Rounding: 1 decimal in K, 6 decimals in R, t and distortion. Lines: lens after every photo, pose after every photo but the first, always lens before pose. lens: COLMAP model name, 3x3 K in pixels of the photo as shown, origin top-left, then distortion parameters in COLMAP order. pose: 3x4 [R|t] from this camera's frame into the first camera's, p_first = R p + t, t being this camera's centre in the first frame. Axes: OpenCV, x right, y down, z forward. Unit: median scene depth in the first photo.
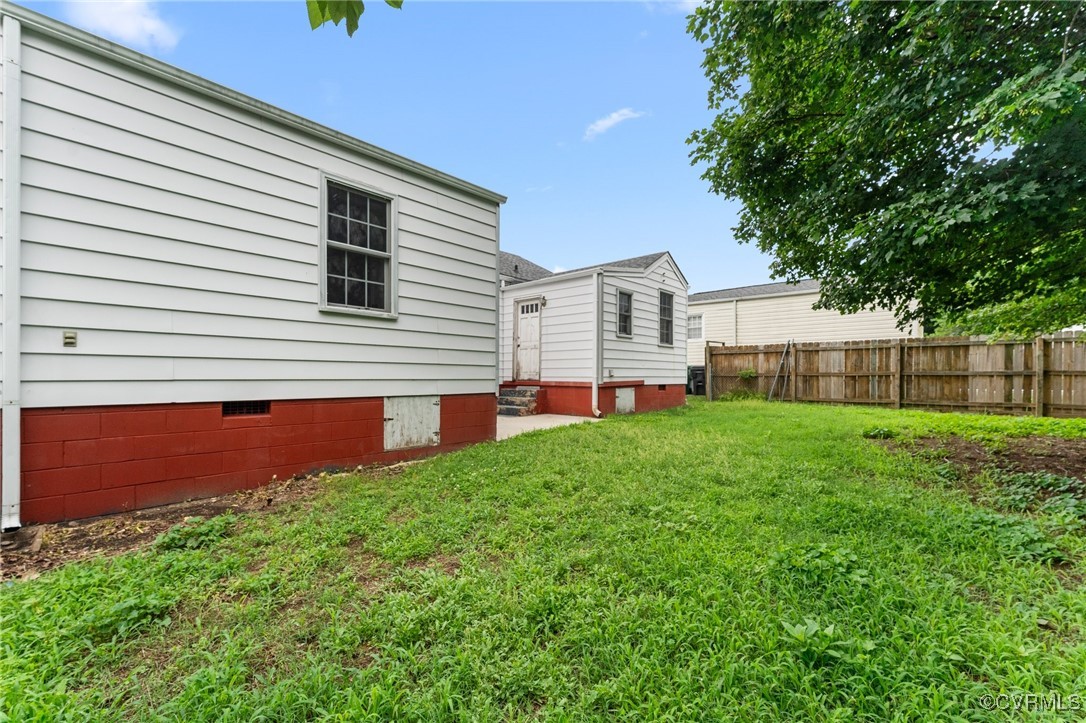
lens RADIAL K [[444.8, 0, 542.6], [0, 444.8, 377.9], [0, 0, 1]] dist [0.000408, 0.000045]
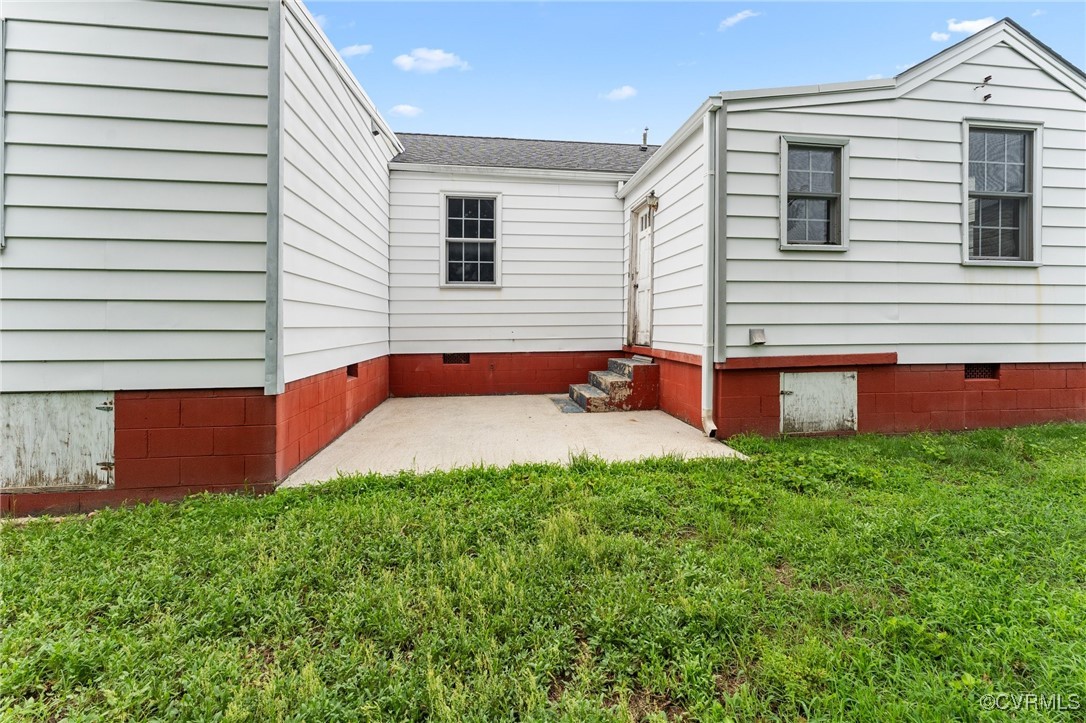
lens RADIAL K [[453.3, 0, 544.9], [0, 453.3, 326.0], [0, 0, 1]] dist [0.000880, 0.000184]
pose [[0.762393, -0.002679, -0.647109, 0.273727], [-0.000411, 0.999989, -0.004624, -0.018893], [0.647114, 0.003791, 0.762383, 0.523524]]
